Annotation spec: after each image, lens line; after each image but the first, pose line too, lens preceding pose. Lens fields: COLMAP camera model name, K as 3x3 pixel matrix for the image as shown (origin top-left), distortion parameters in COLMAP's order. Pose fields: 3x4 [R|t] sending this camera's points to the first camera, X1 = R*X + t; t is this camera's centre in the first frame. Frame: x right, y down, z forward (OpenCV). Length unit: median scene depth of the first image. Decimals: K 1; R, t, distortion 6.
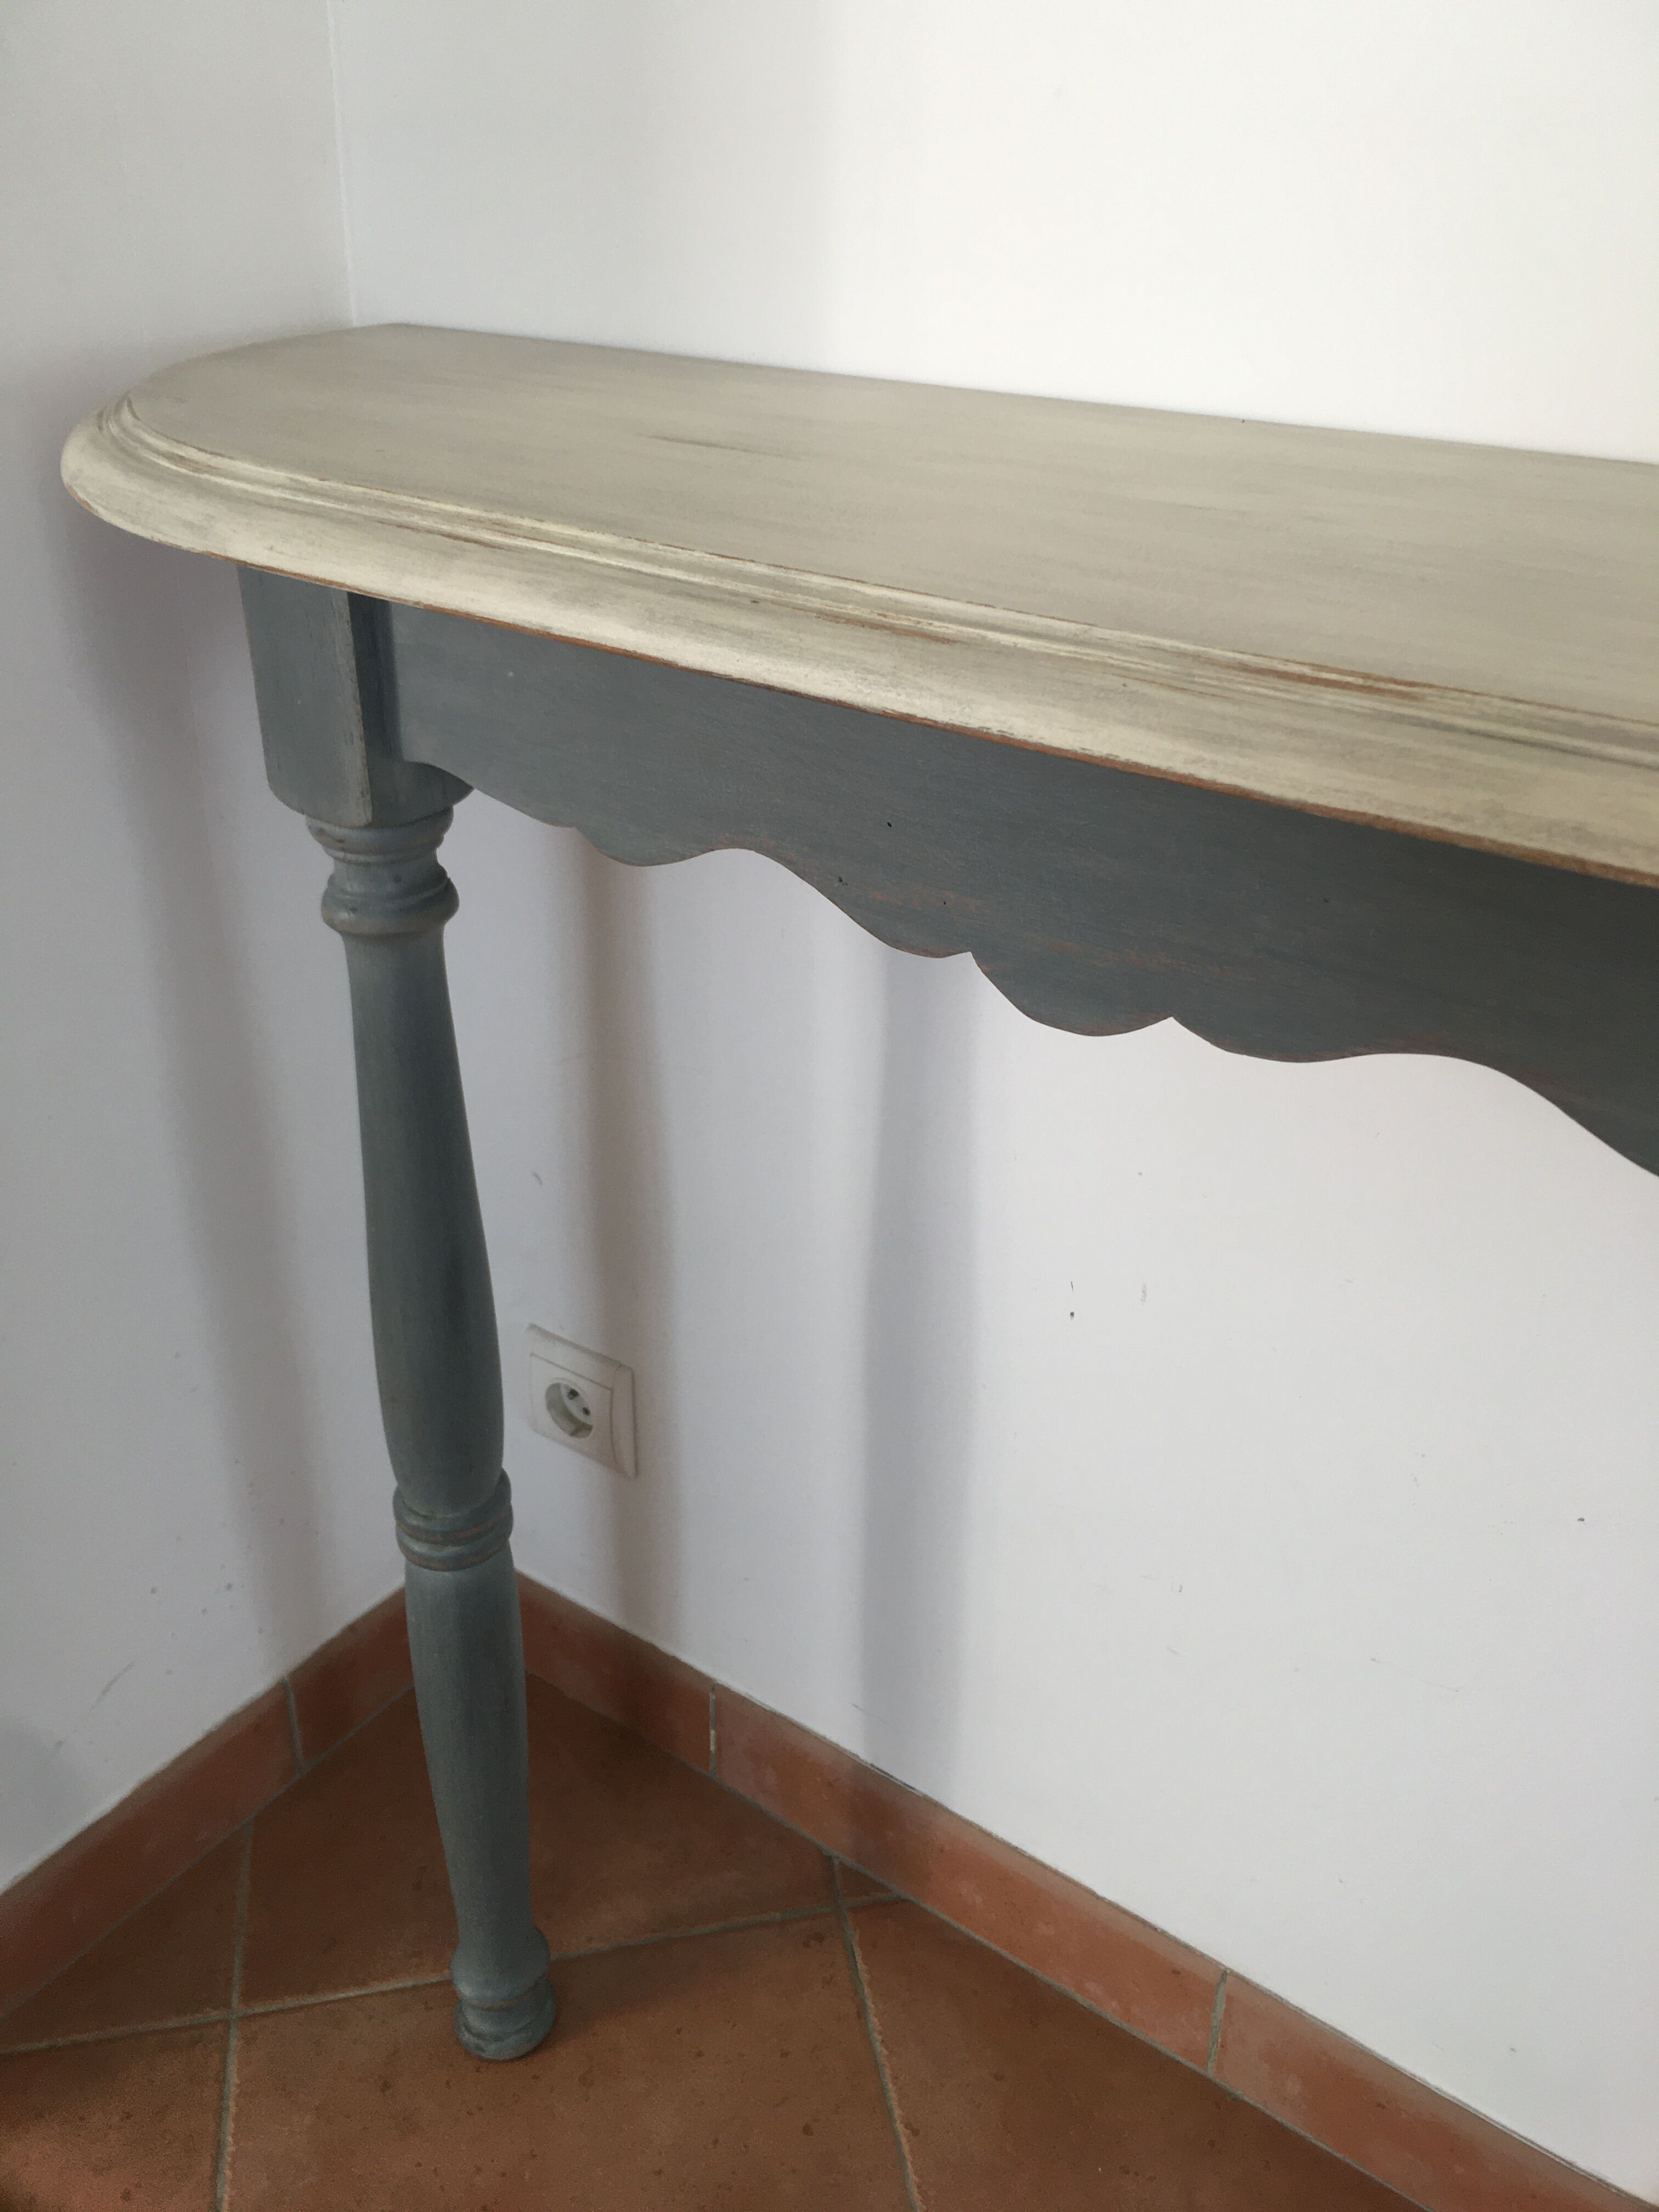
lens RADIAL K [[1925.6, 0, 866.0], [0, 1925.6, 1000.7], [0, 0, 1]] dist [0.074143, -0.111303]
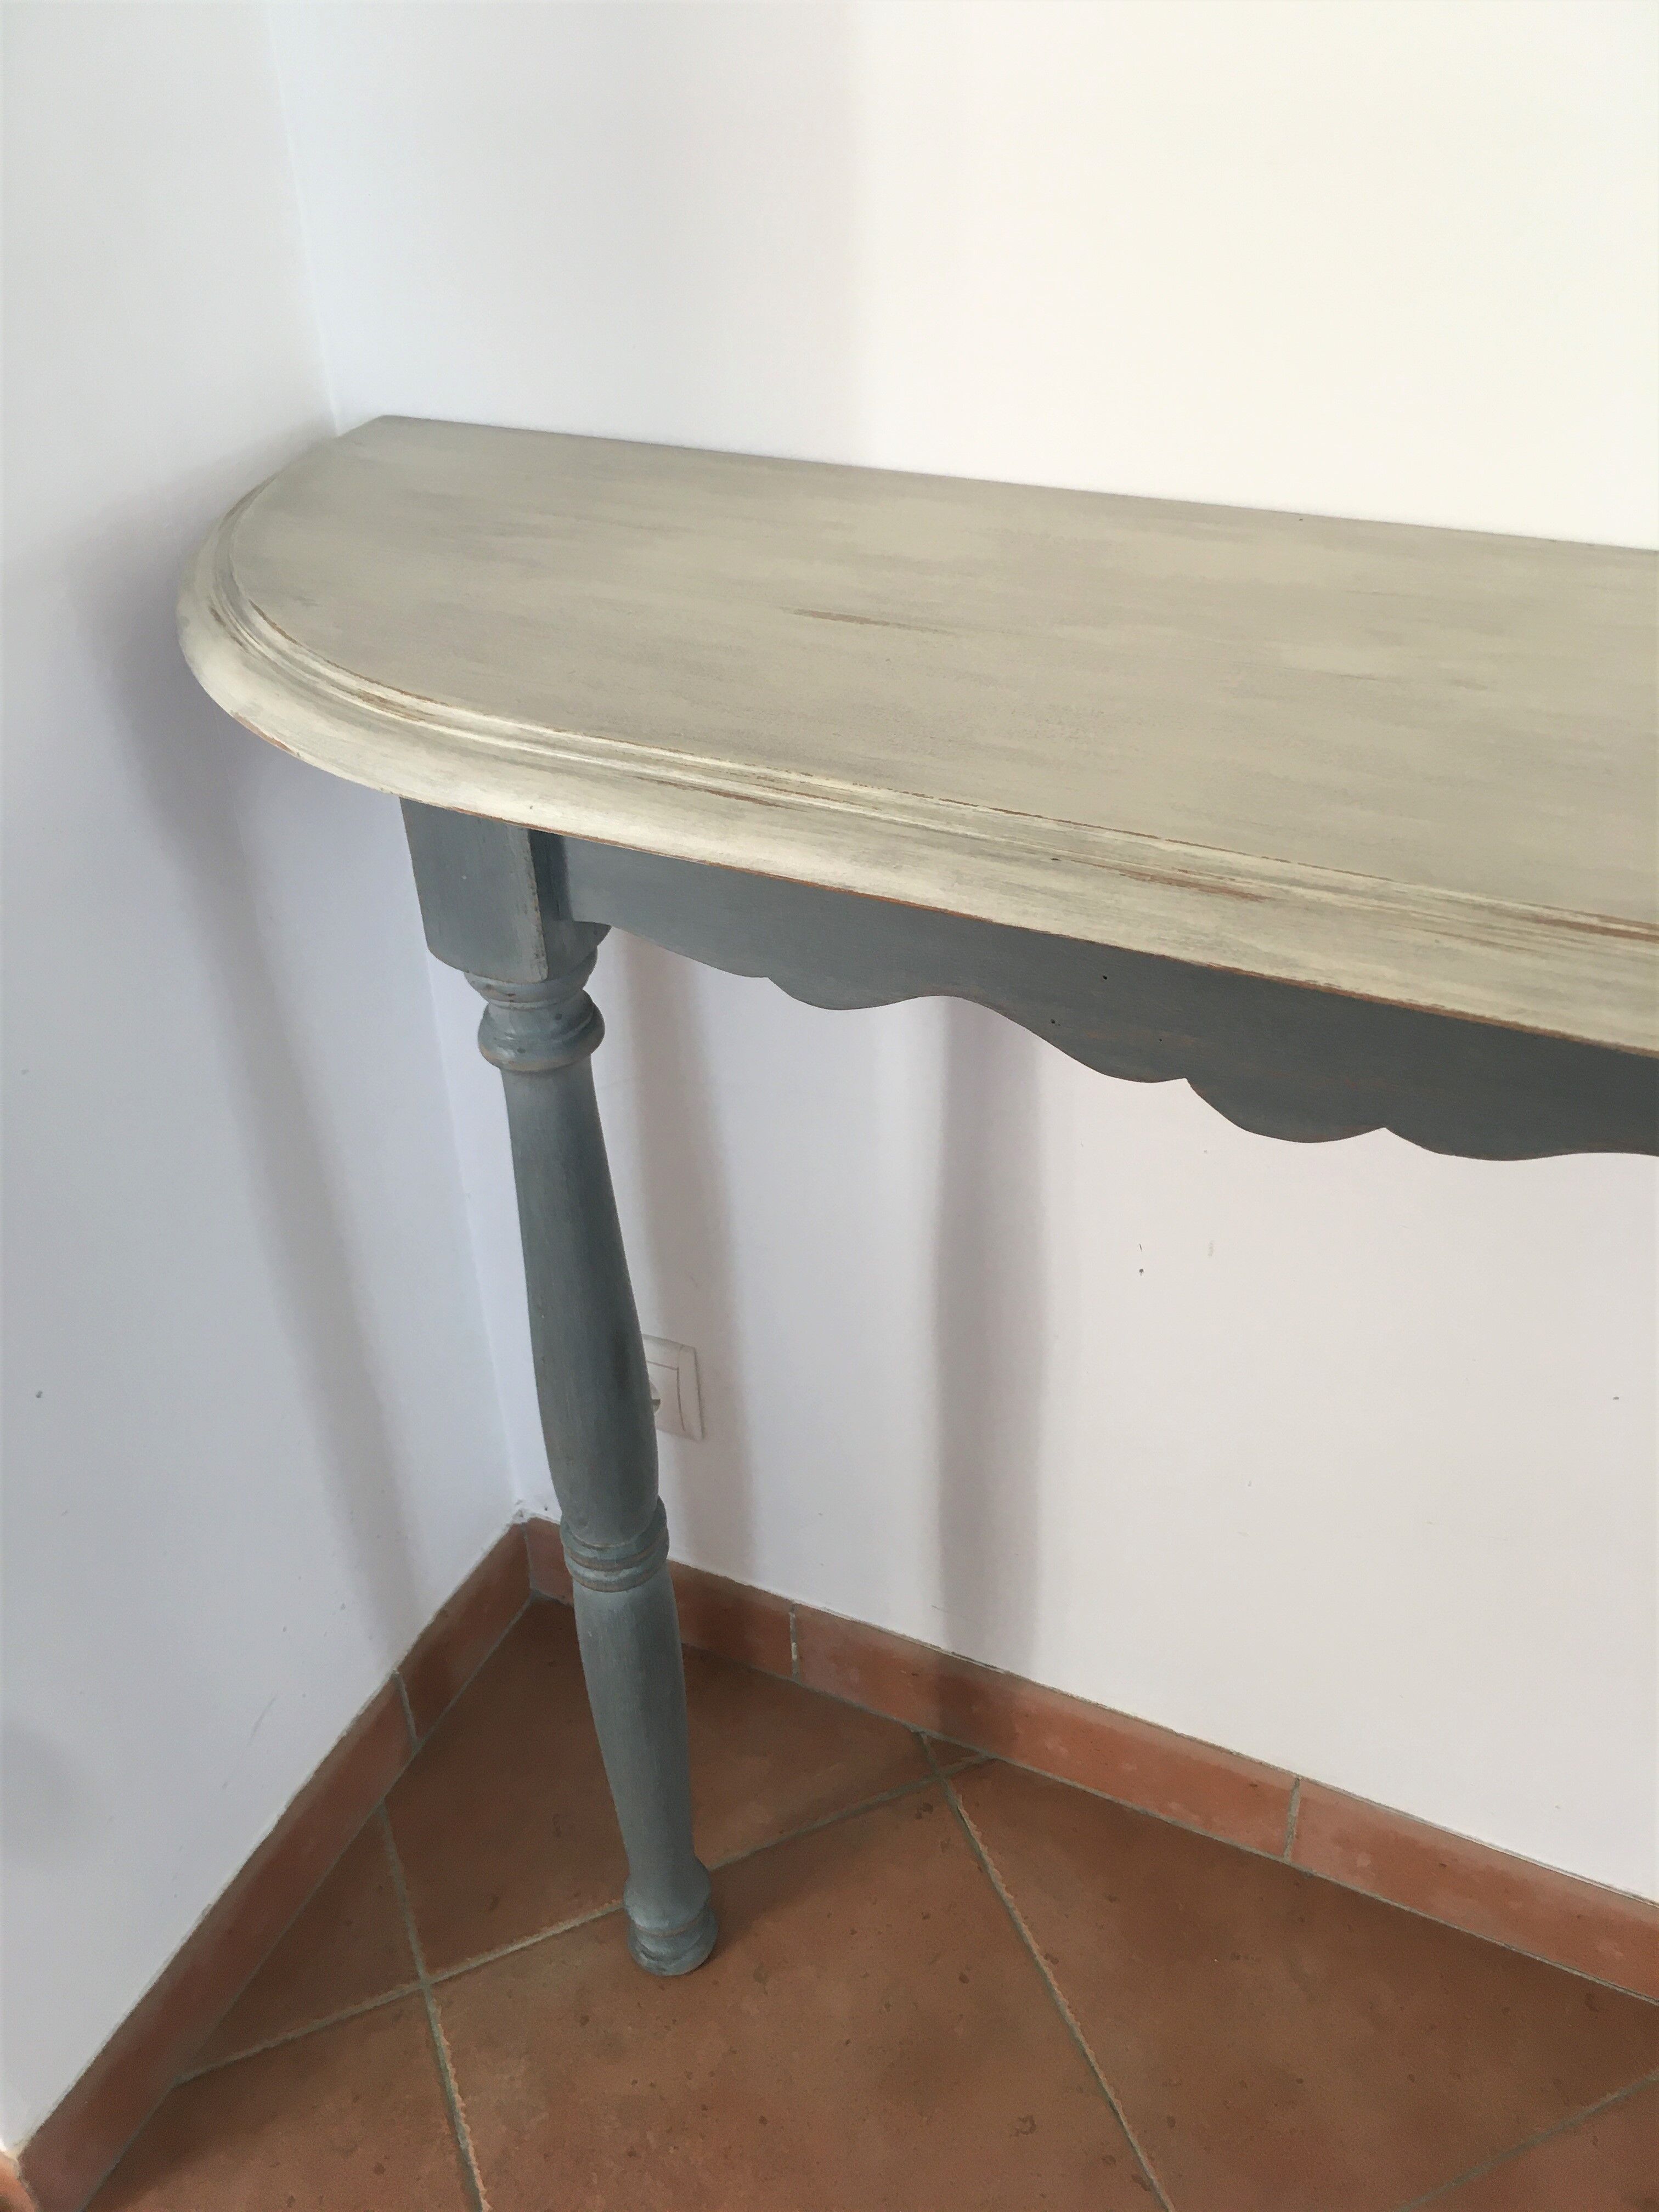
lens RADIAL K [[1925.6, 0, 866.0], [0, 1925.6, 1000.7], [0, 0, 1]] dist [0.074143, -0.111303]
pose [[0.981040, -0.136833, 0.137245, -0.221958], [0.119163, 0.984375, 0.129637, -0.189959], [-0.152839, -0.110824, 0.982017, -0.068321]]
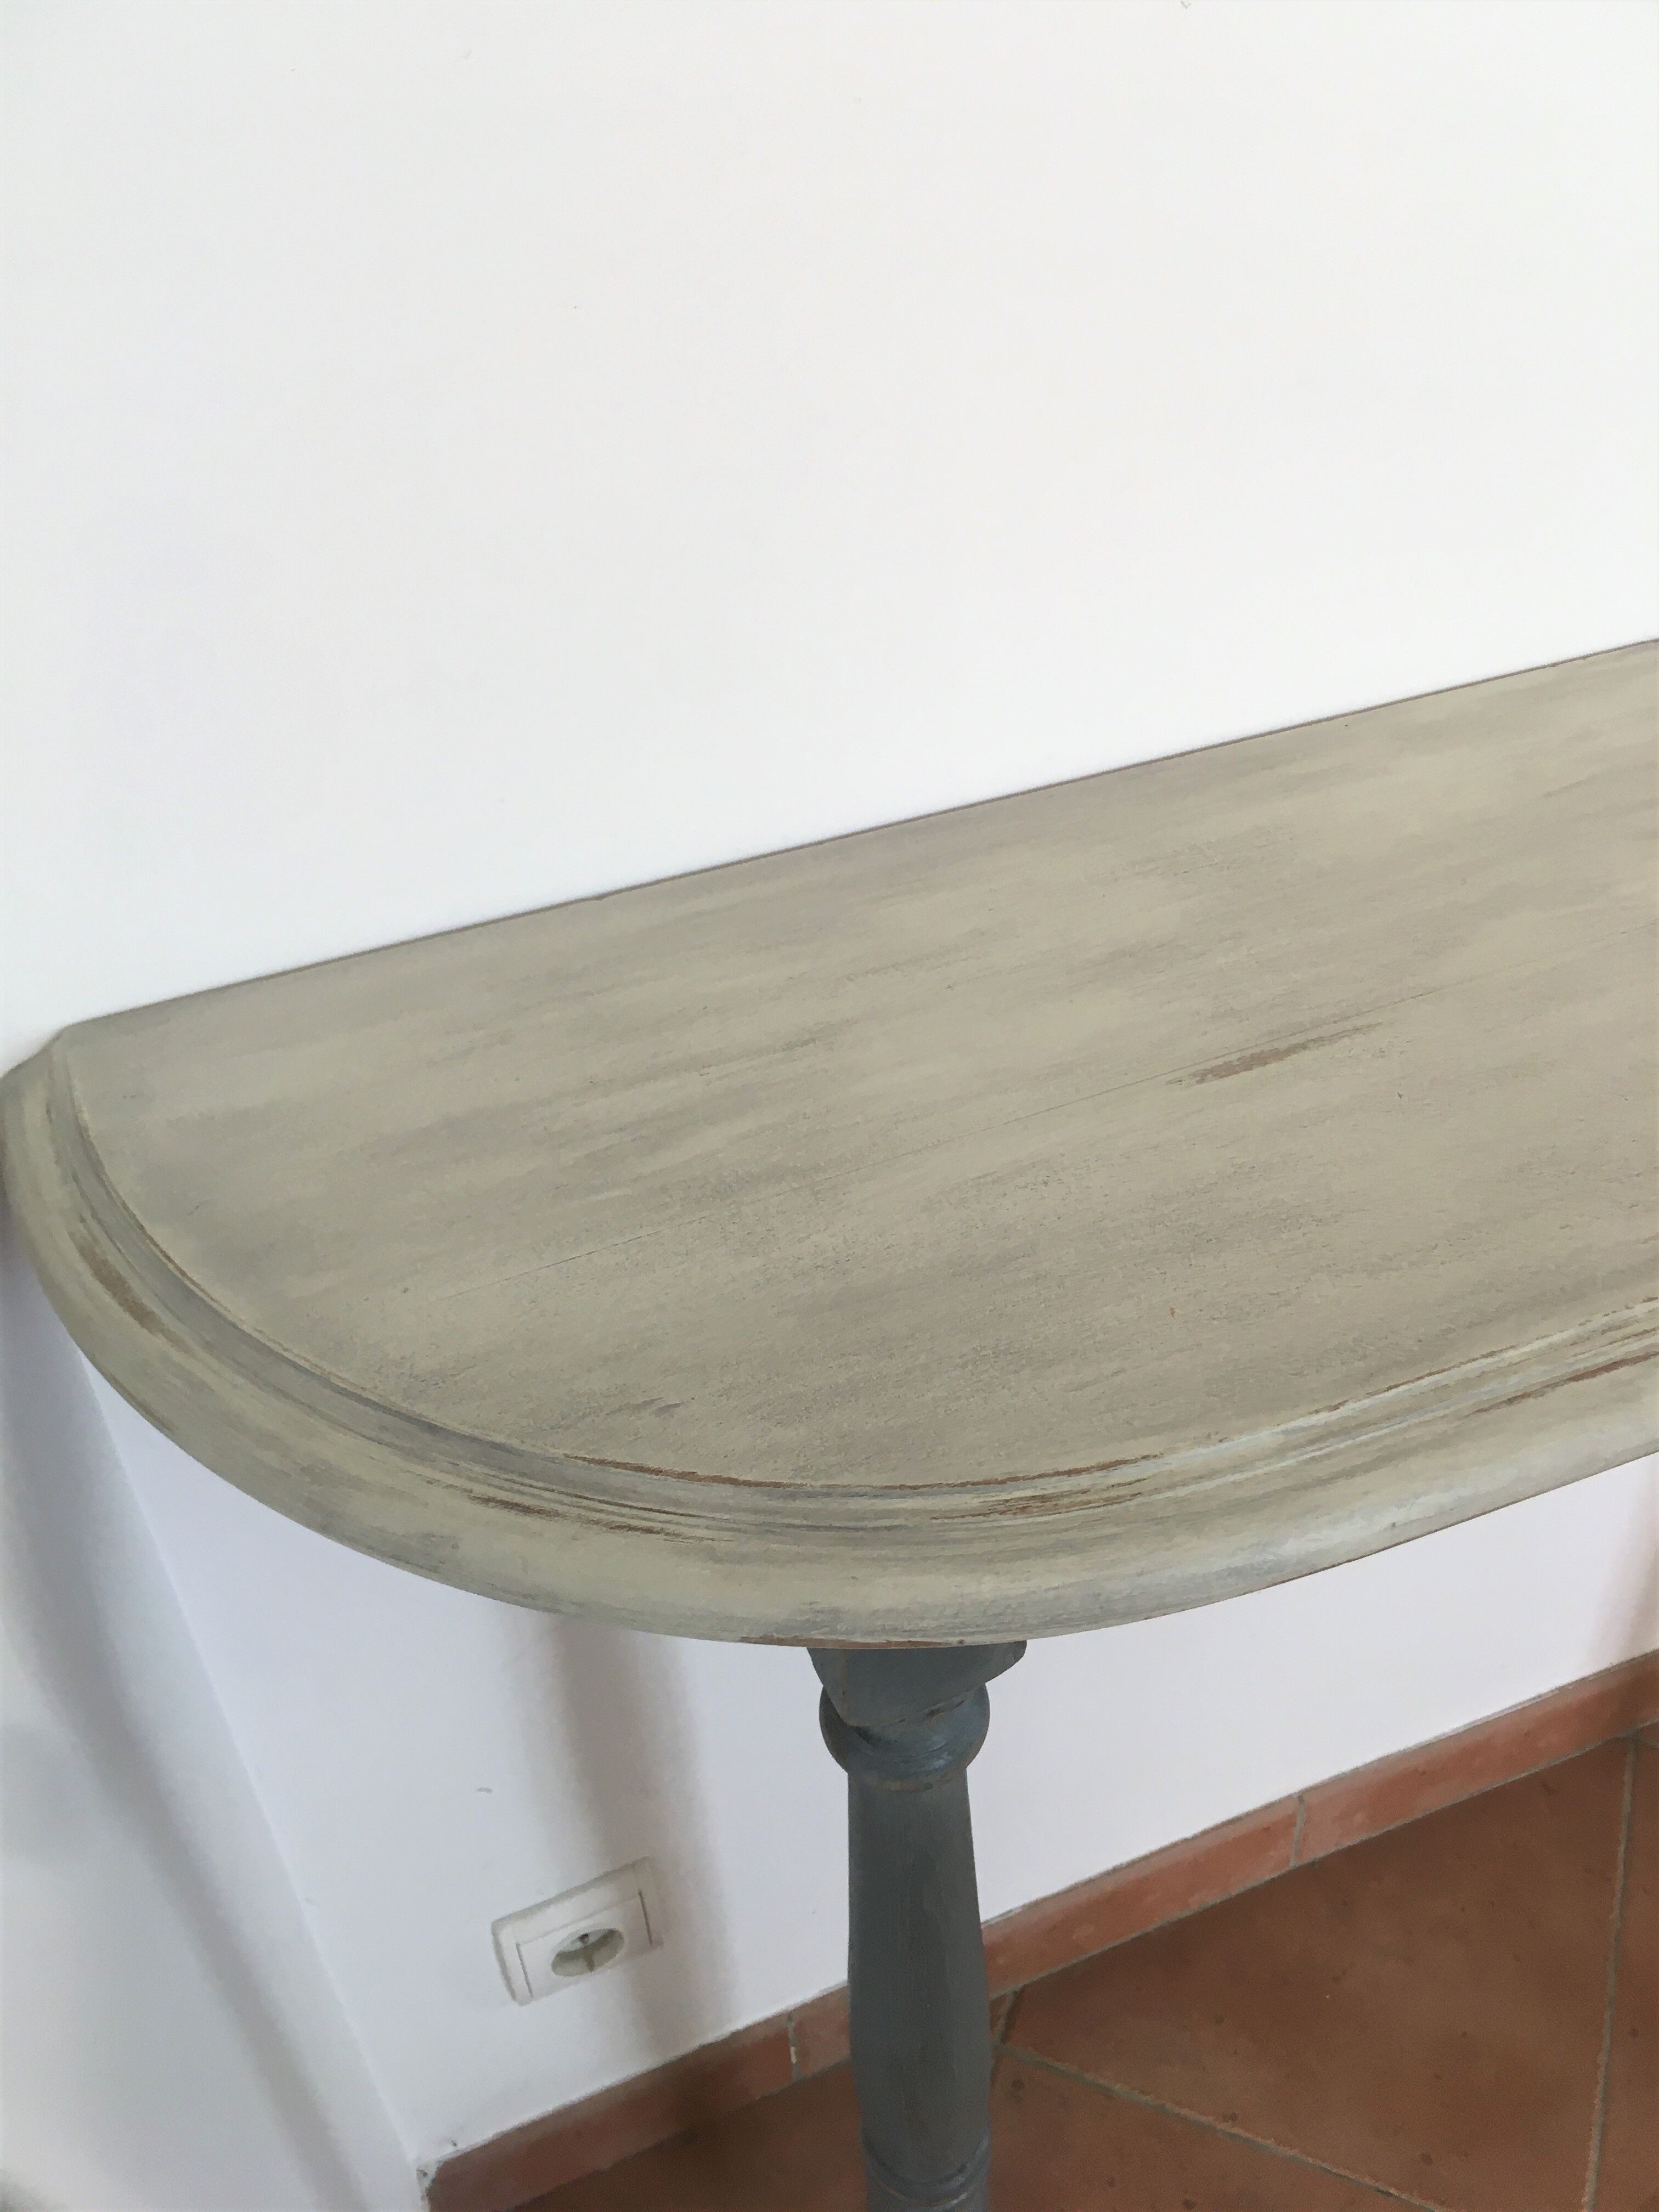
lens RADIAL K [[1925.6, 0, 866.0], [0, 1925.6, 1000.7], [0, 0, 1]] dist [0.074143, -0.111303]
pose [[0.550992, -0.534694, 0.640711, -0.628299], [0.402560, 0.842833, 0.357181, -0.601111], [-0.730994, 0.061121, 0.679641, 0.476255]]
